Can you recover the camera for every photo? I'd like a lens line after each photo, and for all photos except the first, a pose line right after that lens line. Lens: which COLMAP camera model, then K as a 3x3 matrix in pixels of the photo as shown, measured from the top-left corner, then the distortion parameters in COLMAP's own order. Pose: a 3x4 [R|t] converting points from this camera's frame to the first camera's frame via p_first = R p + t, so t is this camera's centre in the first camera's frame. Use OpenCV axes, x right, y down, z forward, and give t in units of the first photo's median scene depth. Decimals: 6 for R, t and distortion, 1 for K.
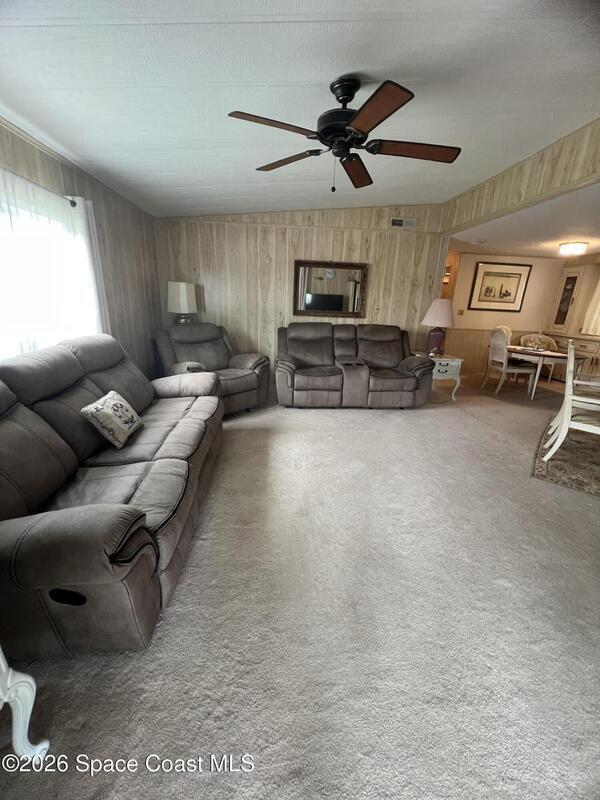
lens RADIAL K [[319.3, 0, 304.5], [0, 319.3, 398.6], [0, 0, 1]] dist [0.002348, 0.000654]
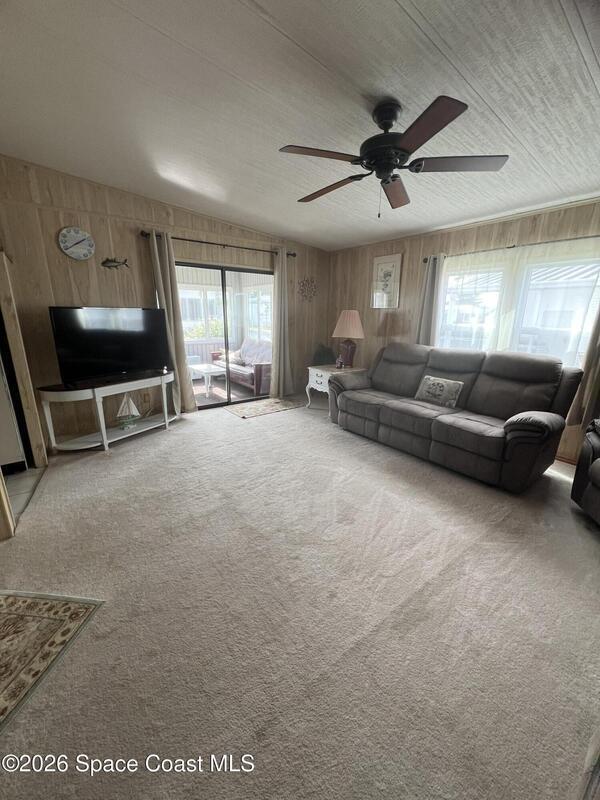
lens RADIAL K [[319.3, 0, 297.9], [0, 319.3, 399.4], [0, 0, 1]] dist [0.002348, 0.000654]
pose [[-0.845410, 0.092691, -0.526013, 0.403670], [-0.202318, 0.855867, 0.475982, -0.246686], [0.494316, 0.508822, -0.704806, 0.827124]]
